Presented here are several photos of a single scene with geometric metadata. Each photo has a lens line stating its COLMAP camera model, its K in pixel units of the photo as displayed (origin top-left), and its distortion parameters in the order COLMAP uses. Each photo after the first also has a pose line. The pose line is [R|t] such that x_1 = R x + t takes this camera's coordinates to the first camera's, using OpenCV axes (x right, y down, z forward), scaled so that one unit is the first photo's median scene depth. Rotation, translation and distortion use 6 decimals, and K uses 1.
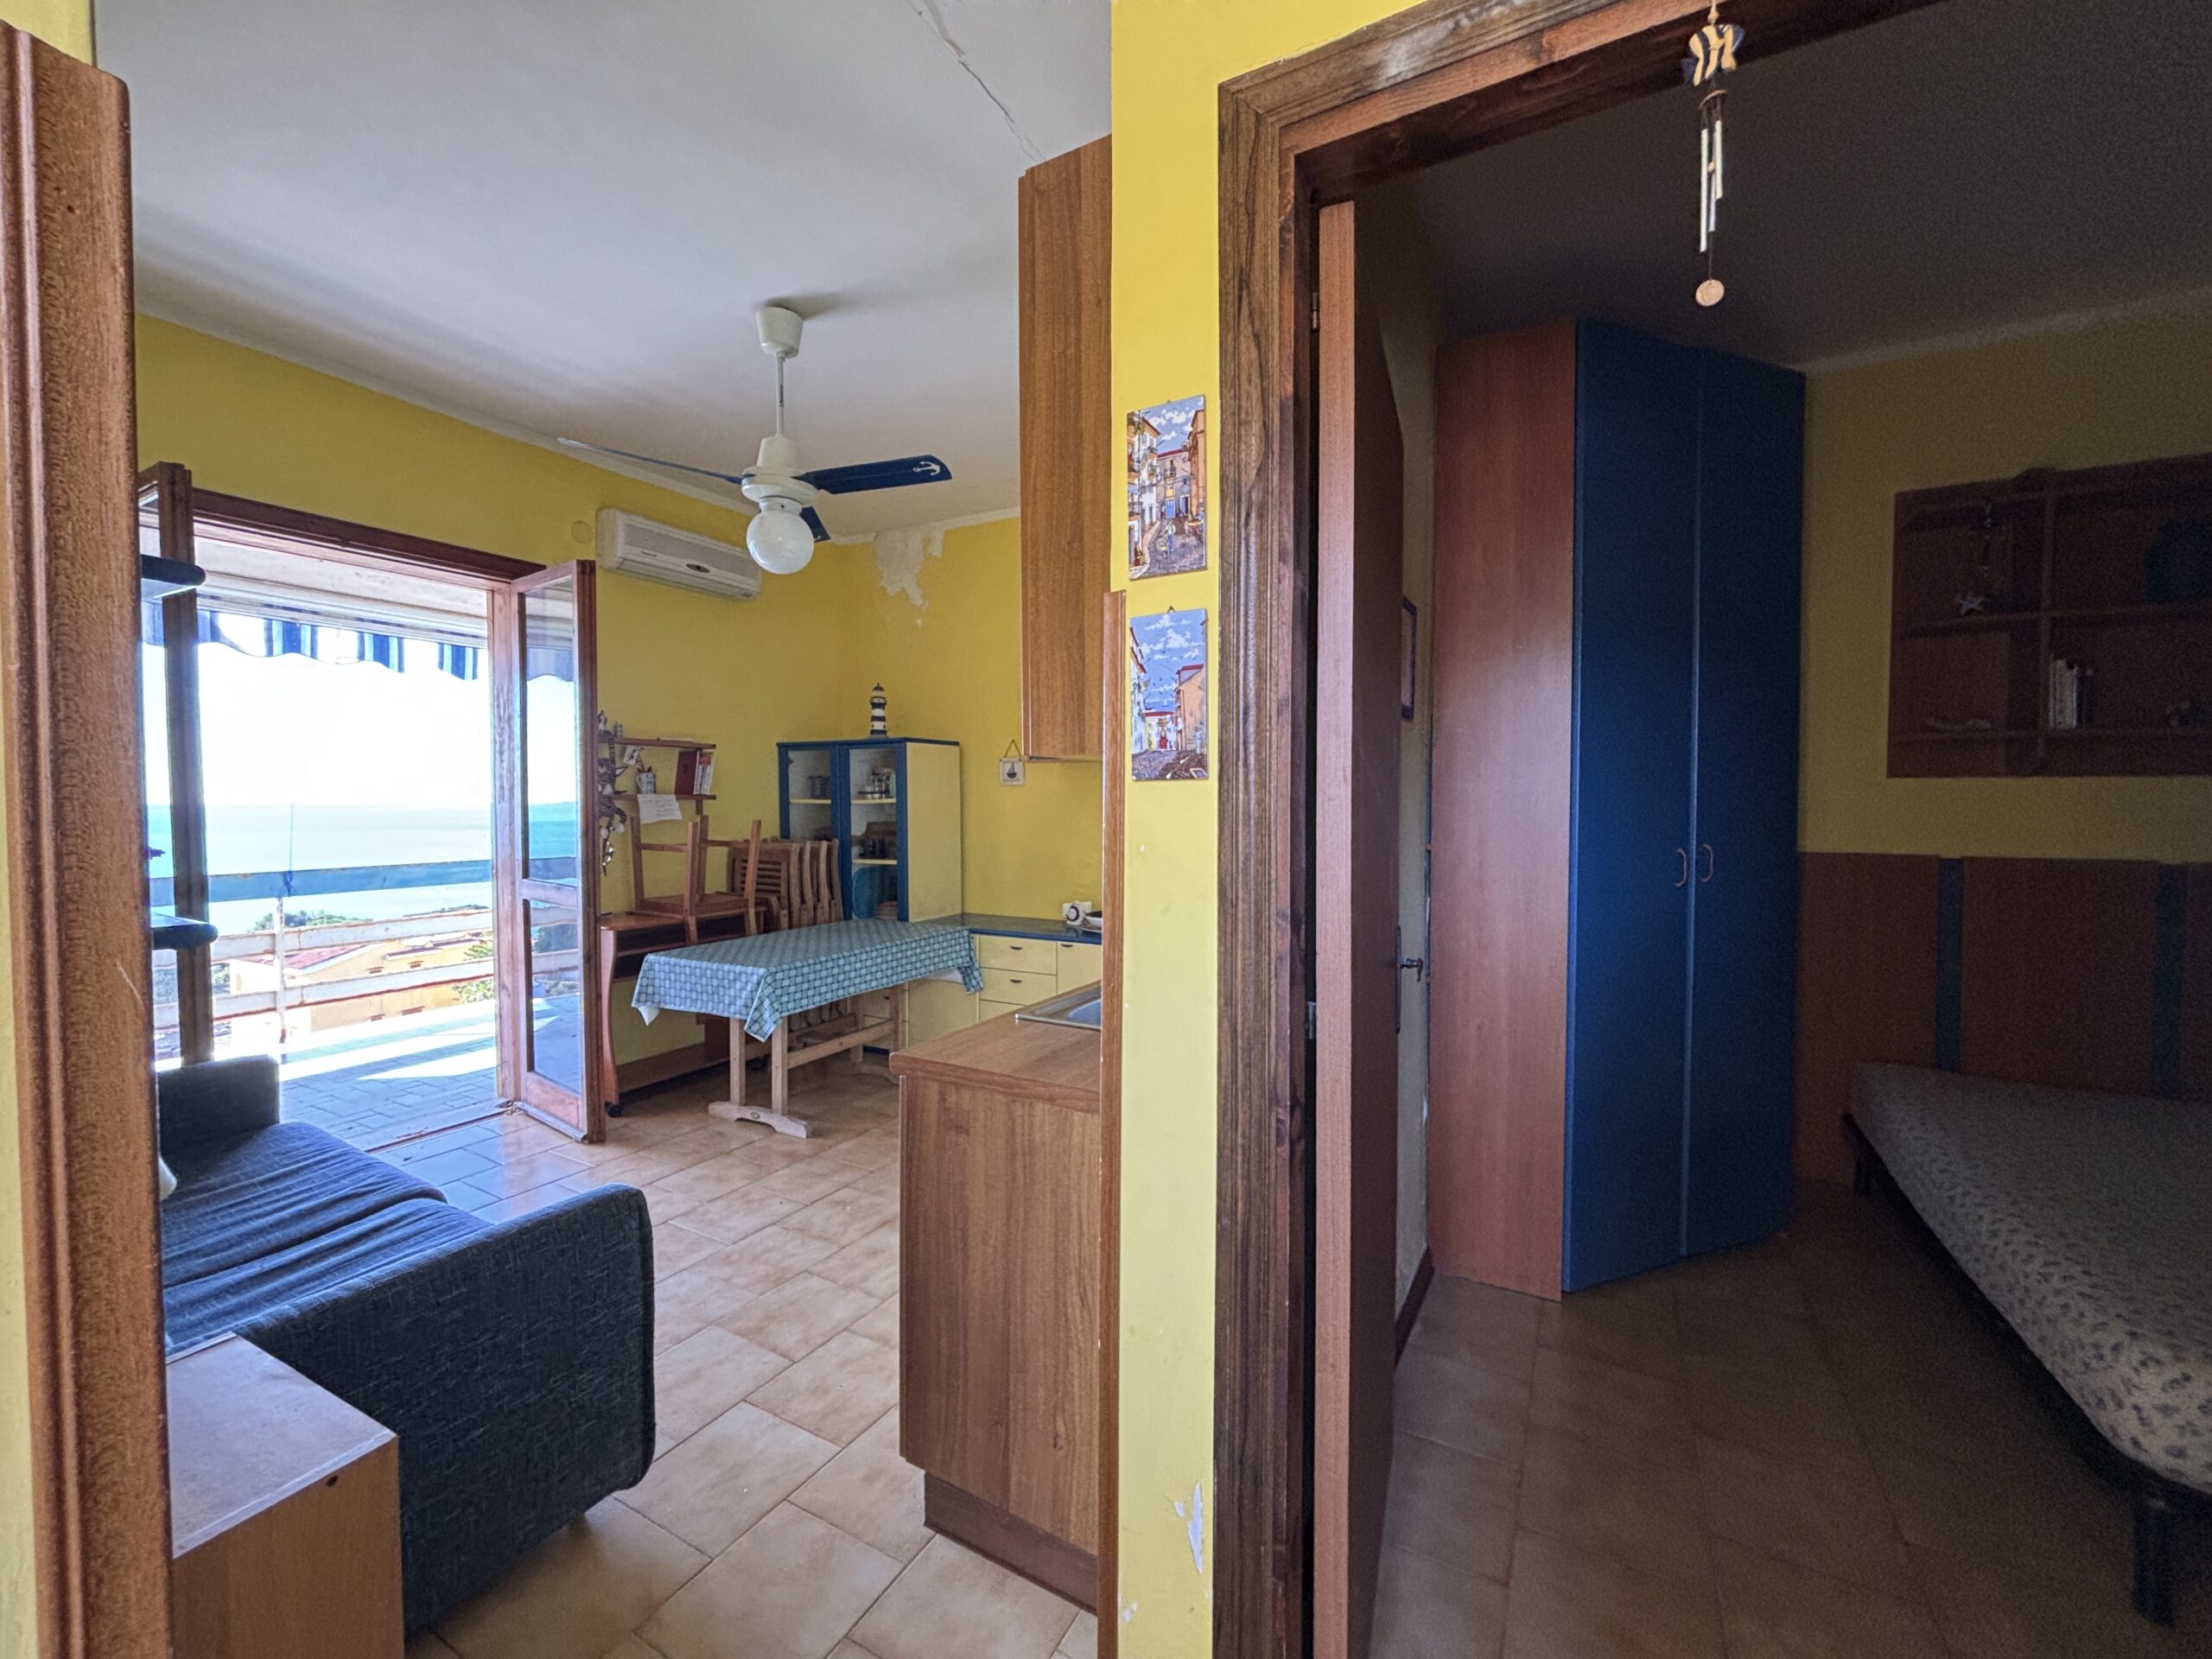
lens RADIAL K [[882.6, 0, 1112.2], [0, 882.6, 816.5], [0, 0, 1]] dist [-0.001177, -0.000637]
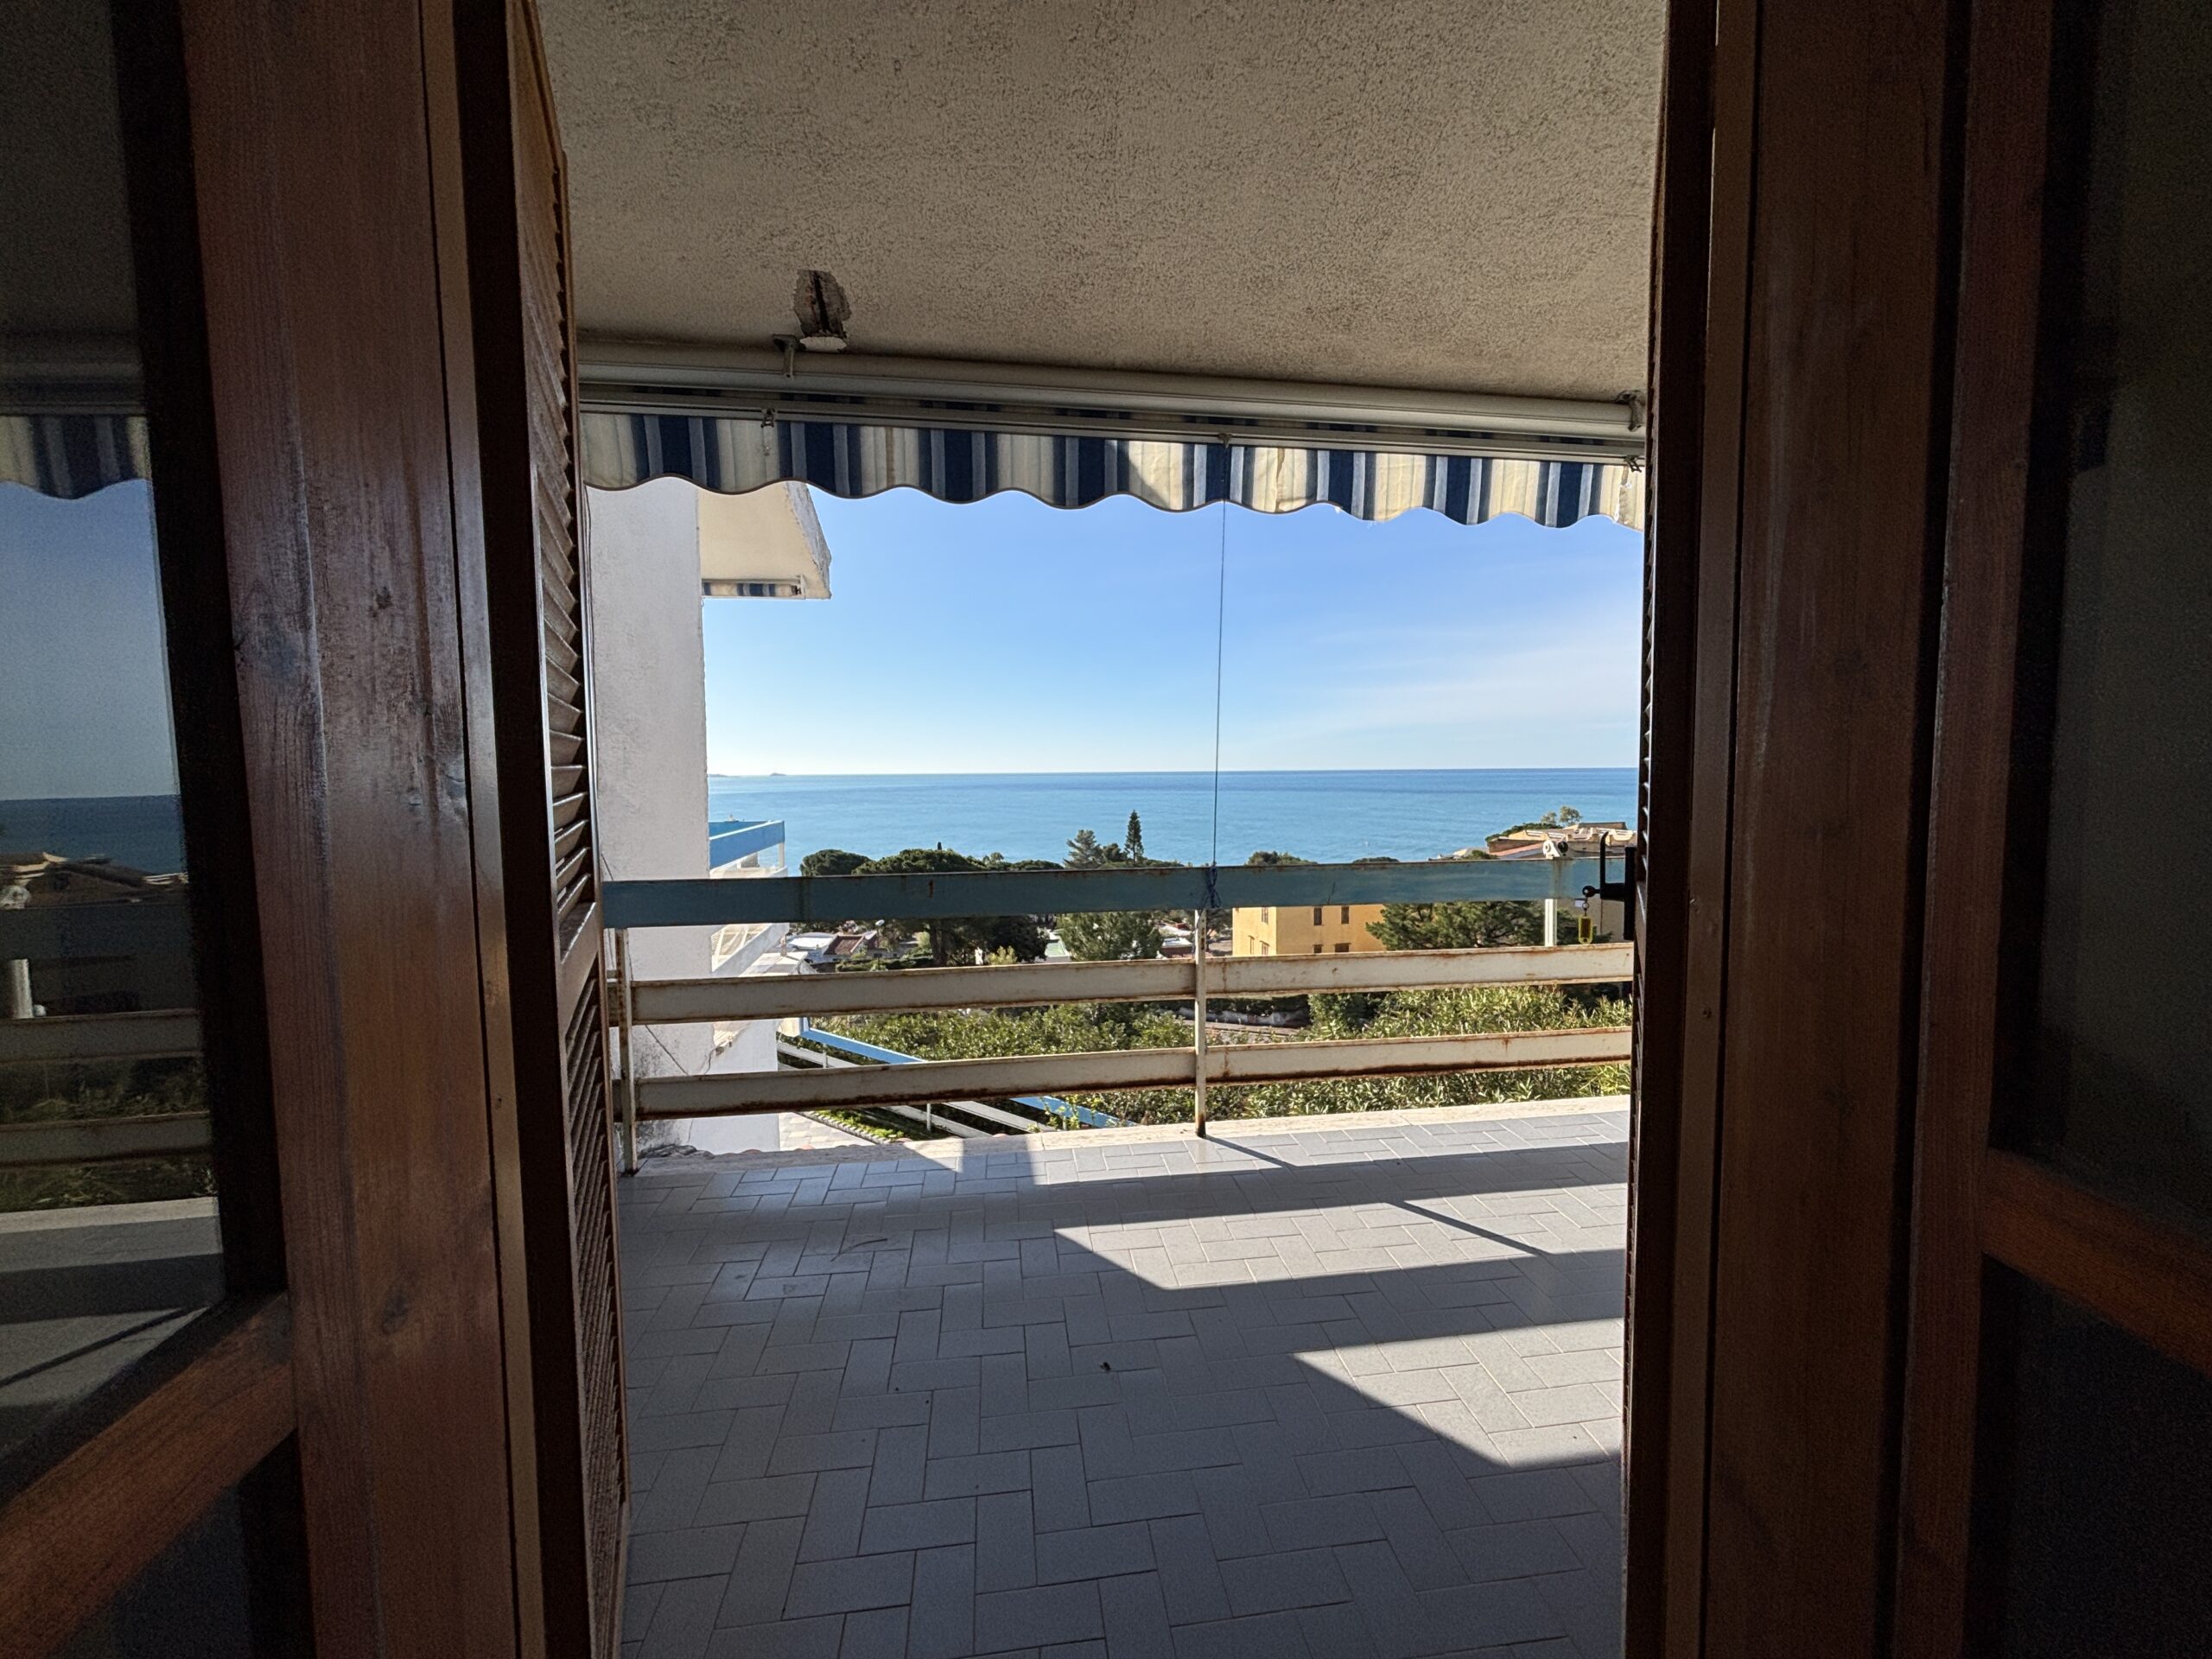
lens RADIAL K [[882.6, 0, 1111.3], [0, 882.6, 820.8], [0, 0, 1]] dist [-0.001177, -0.000637]
pose [[0.598403, 0.042599, -0.800062, -0.563297], [-0.010236, 0.998911, 0.045530, -0.000958], [0.801130, -0.019056, 0.598187, 0.667906]]
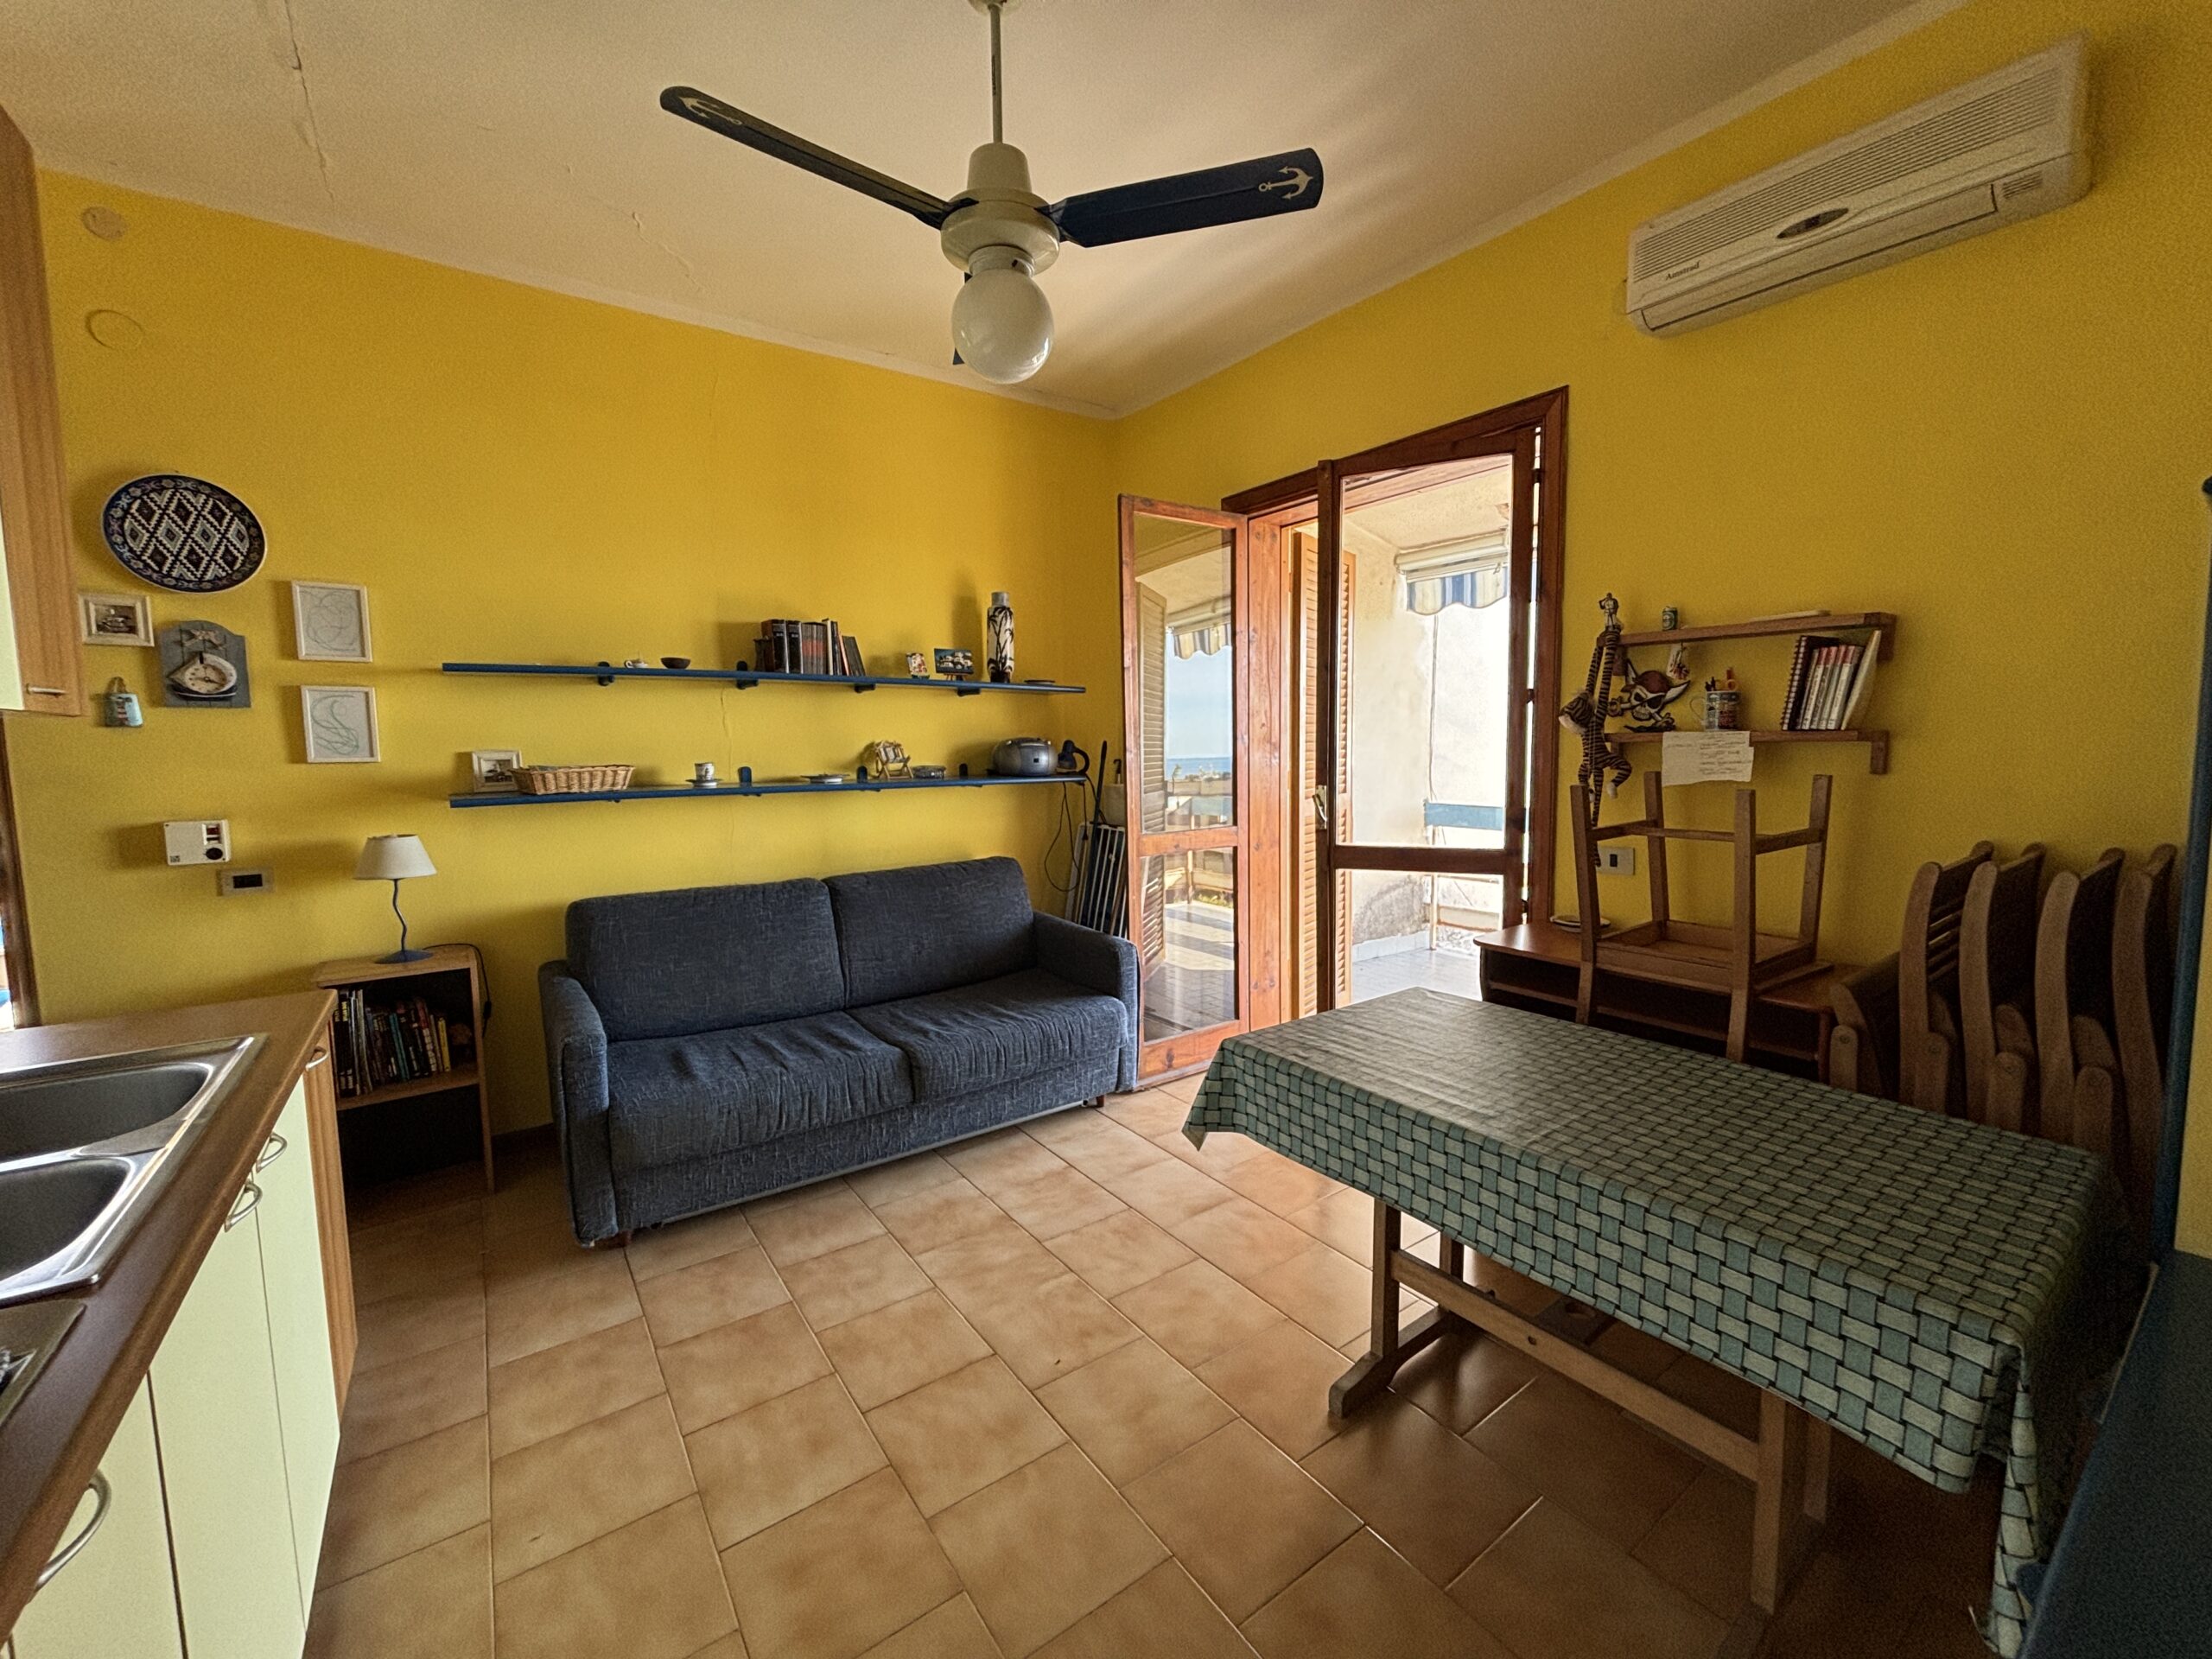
lens RADIAL K [[882.6, 0, 1105.5], [0, 882.6, 814.0], [0, 0, 1]] dist [-0.001177, -0.000637]
pose [[-0.440033, 0.088878, -0.893572, 0.117165], [-0.001118, 0.995035, 0.099520, -0.029137], [0.897981, 0.044791, -0.437749, 0.913419]]
